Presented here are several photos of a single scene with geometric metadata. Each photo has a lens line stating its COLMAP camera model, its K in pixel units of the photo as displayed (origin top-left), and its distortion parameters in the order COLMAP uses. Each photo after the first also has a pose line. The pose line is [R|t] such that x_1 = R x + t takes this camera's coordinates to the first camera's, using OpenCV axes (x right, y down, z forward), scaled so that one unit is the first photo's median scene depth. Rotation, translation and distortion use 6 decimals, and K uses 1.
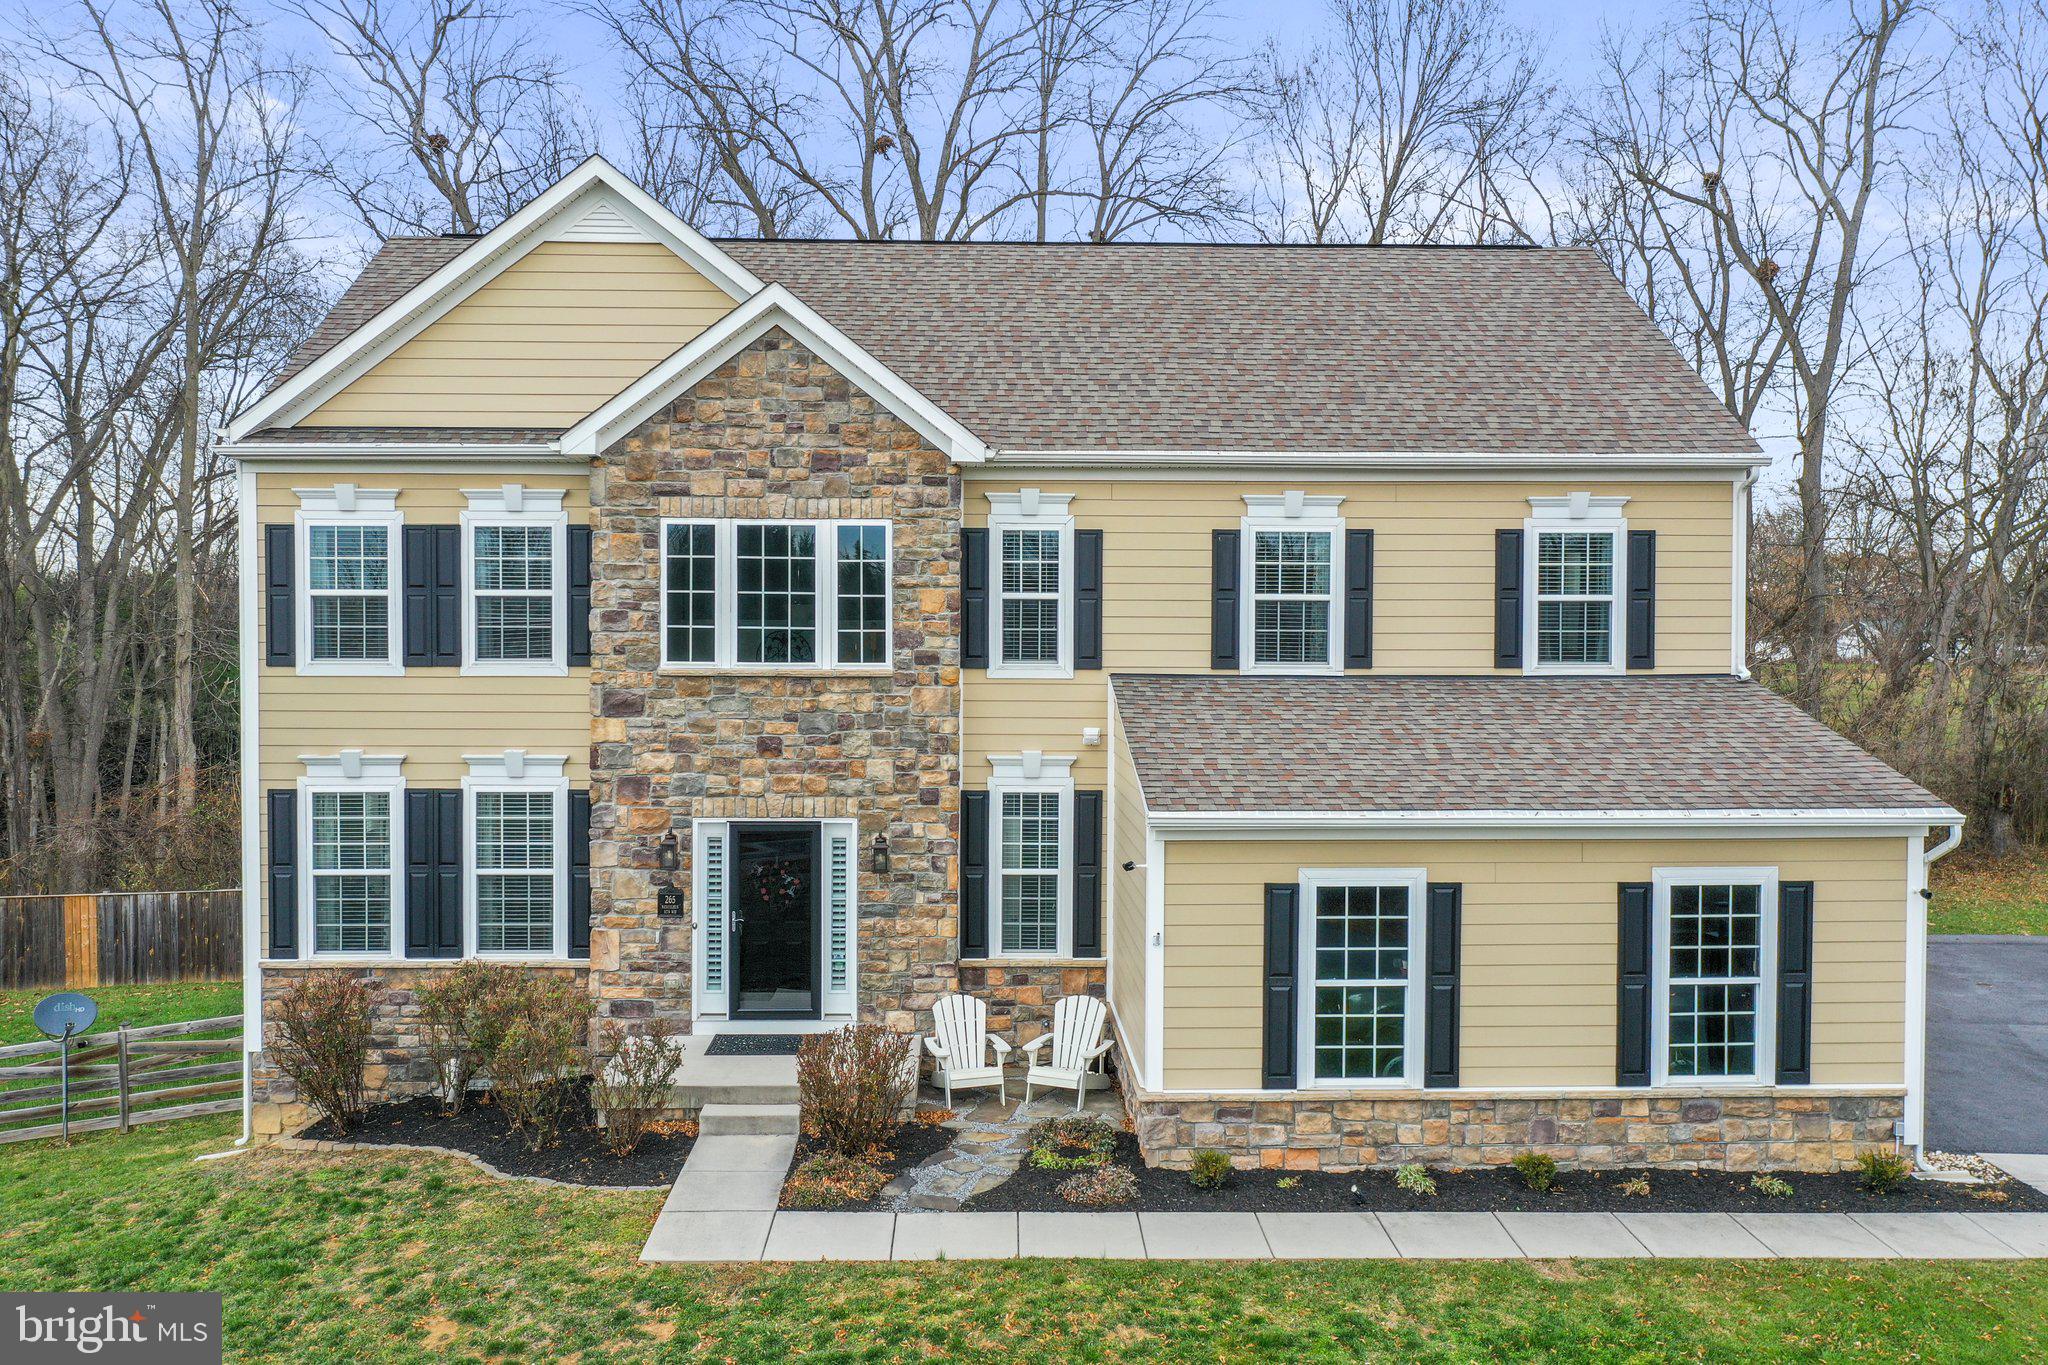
lens RADIAL K [[1657.3, 0, 1039.2], [0, 1657.3, 671.7], [0, 0, 1]] dist [-0.005972, -0.007290]
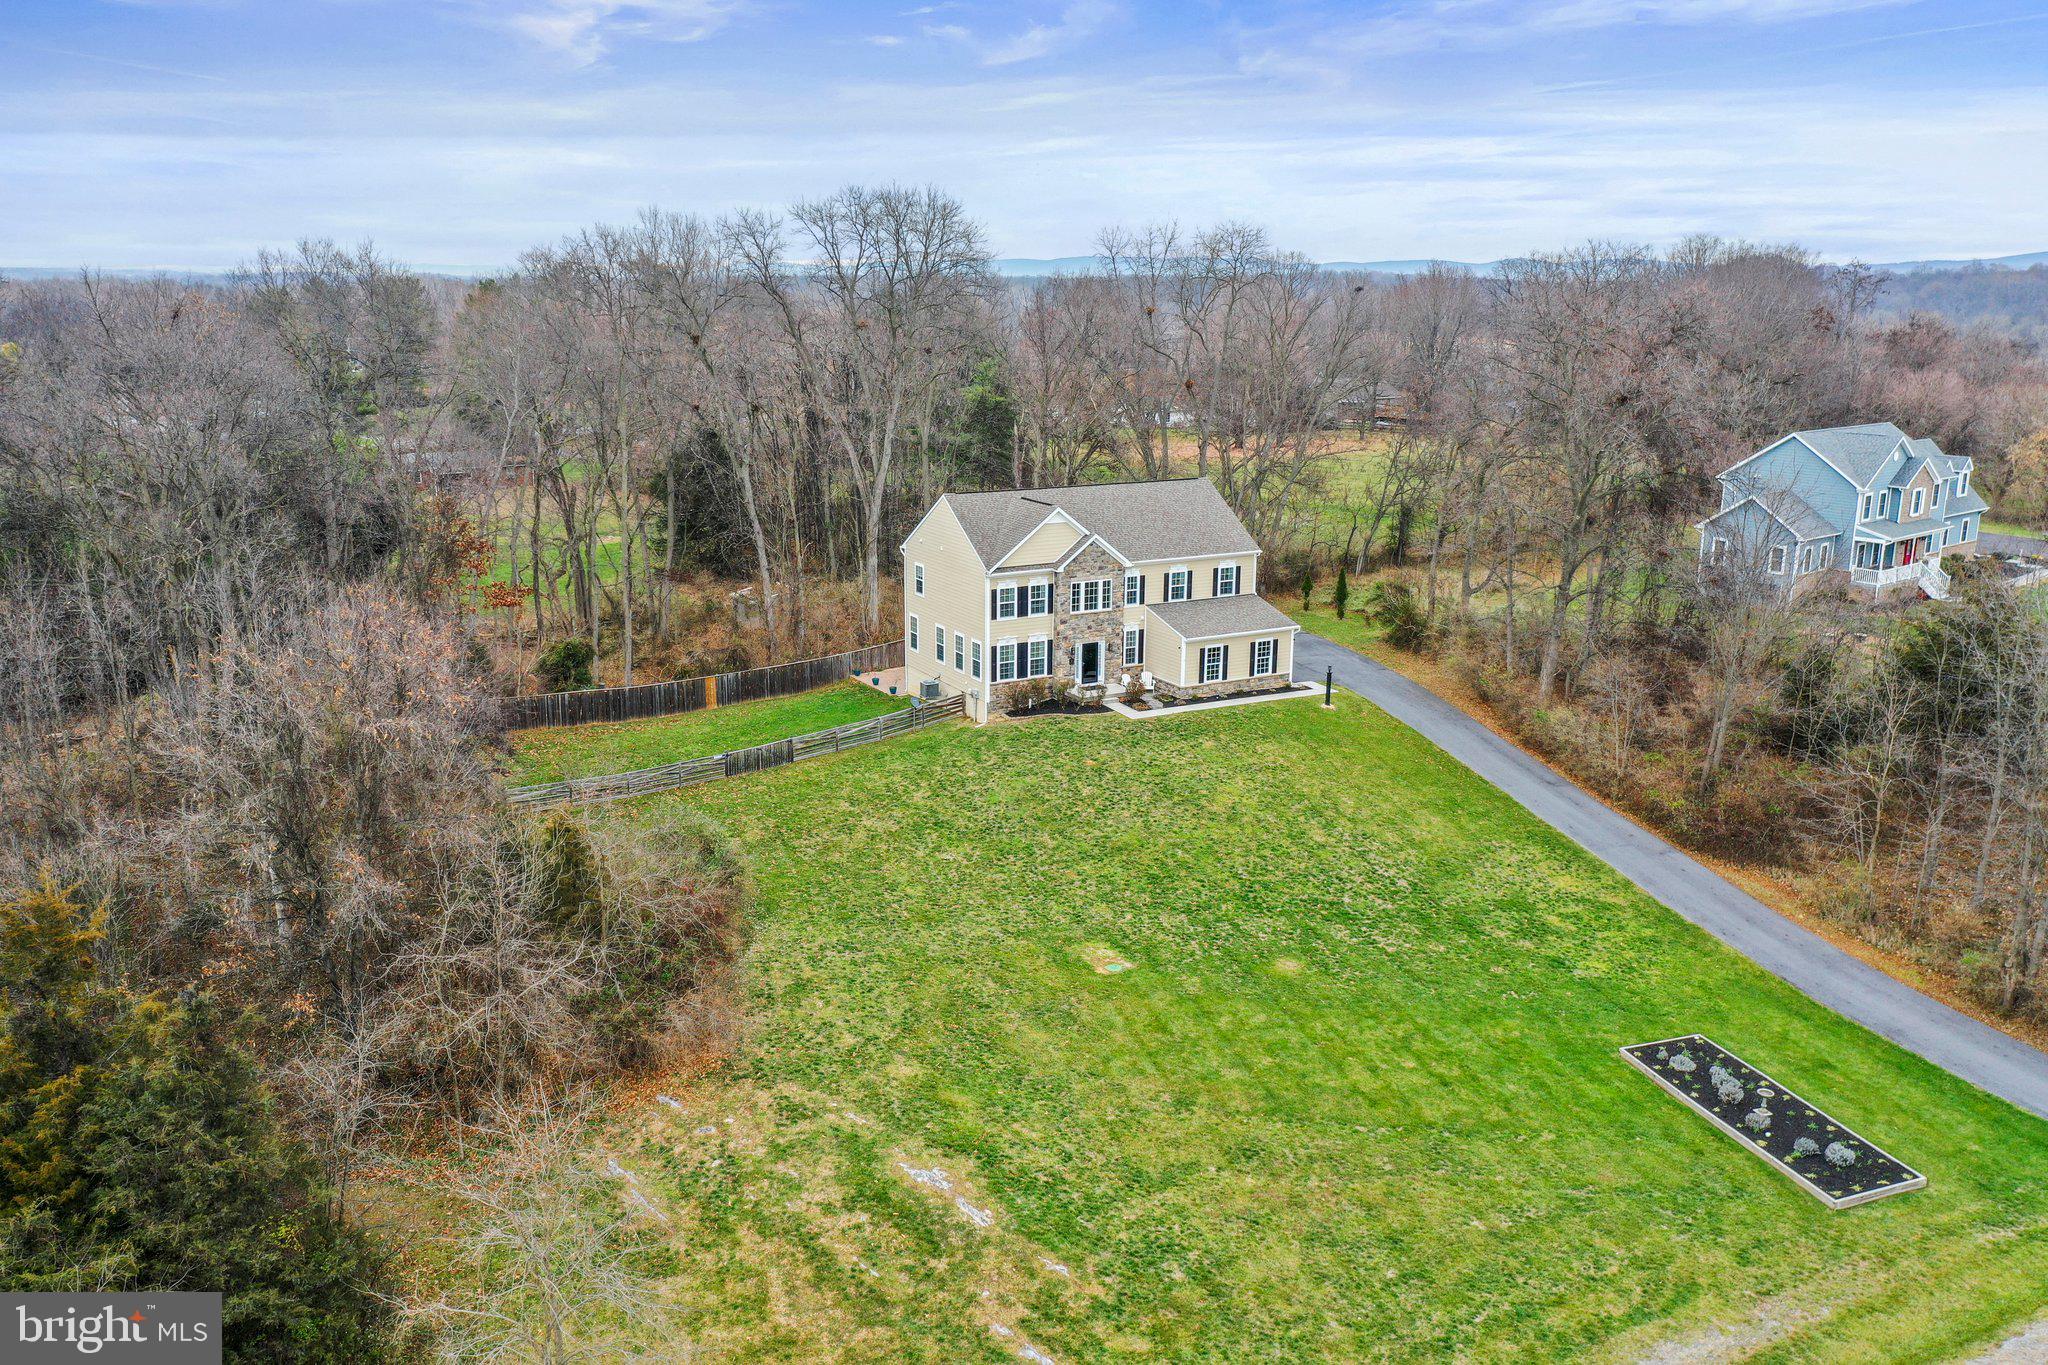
lens RADIAL K [[1505.4, 0, 1026.5], [0, 1505.4, 832.3], [0, 0, 1]] dist [-0.001876, -0.000550]
pose [[0.893520, -0.150468, 0.423061, -2.271017], [0.012399, 0.950090, 0.311728, -0.757232], [-0.448852, -0.273290, 0.850791, -2.809332]]
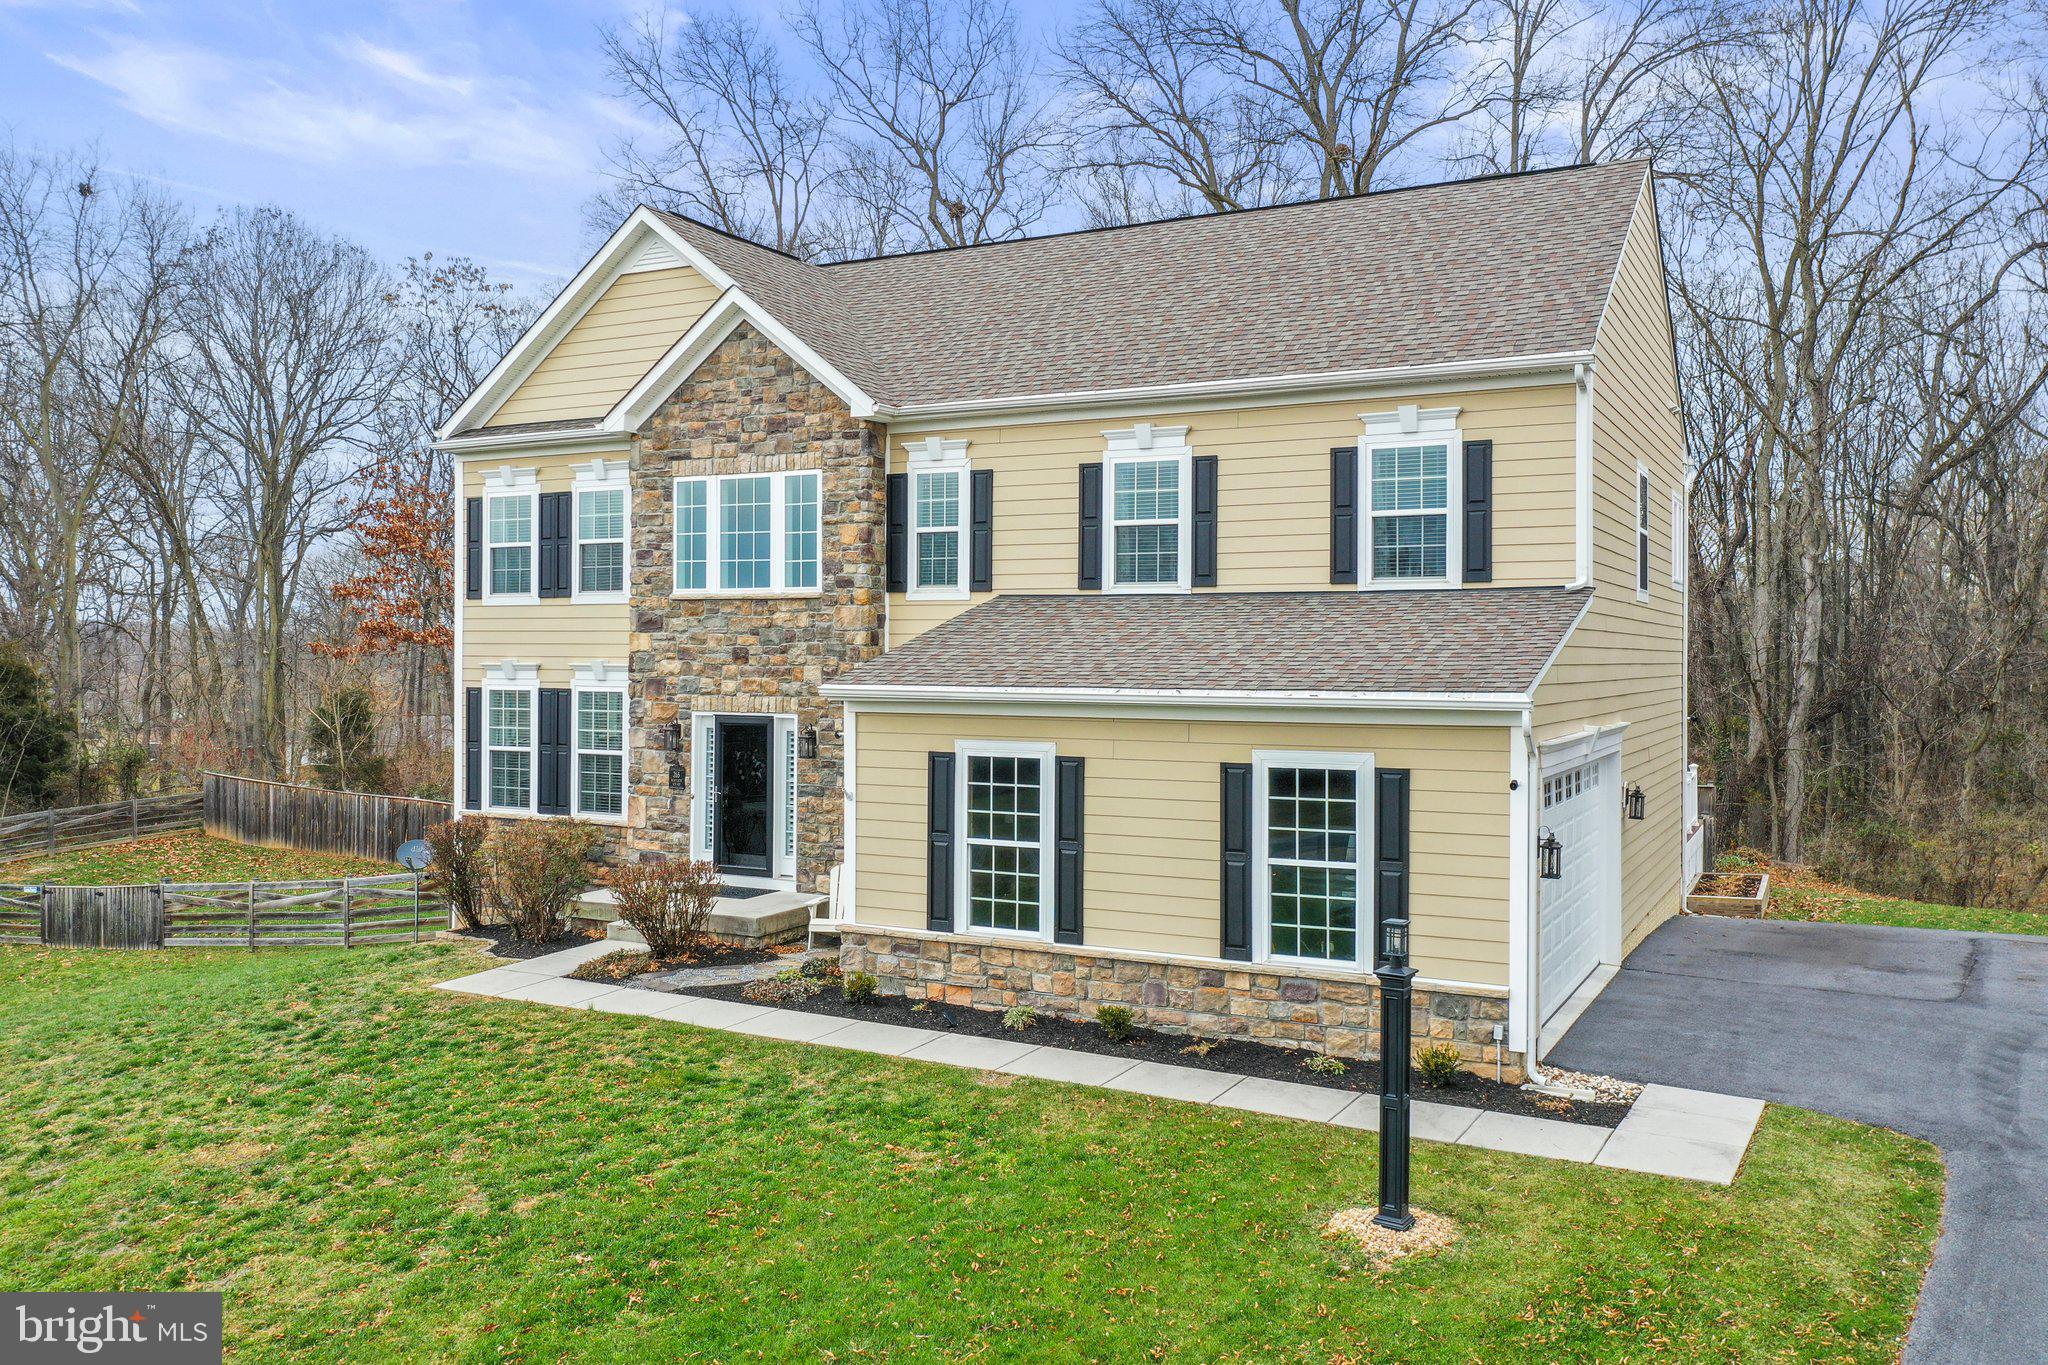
lens RADIAL K [[1654.6, 0, 995.3], [0, 1654.6, 669.0], [0, 0, 1]] dist [0.000361, -0.002848]
pose [[0.863575, 0.005544, -0.504190, 0.634065], [-0.018345, 0.999623, -0.020431, 0.077499], [0.503886, 0.026893, 0.863351, 0.018148]]
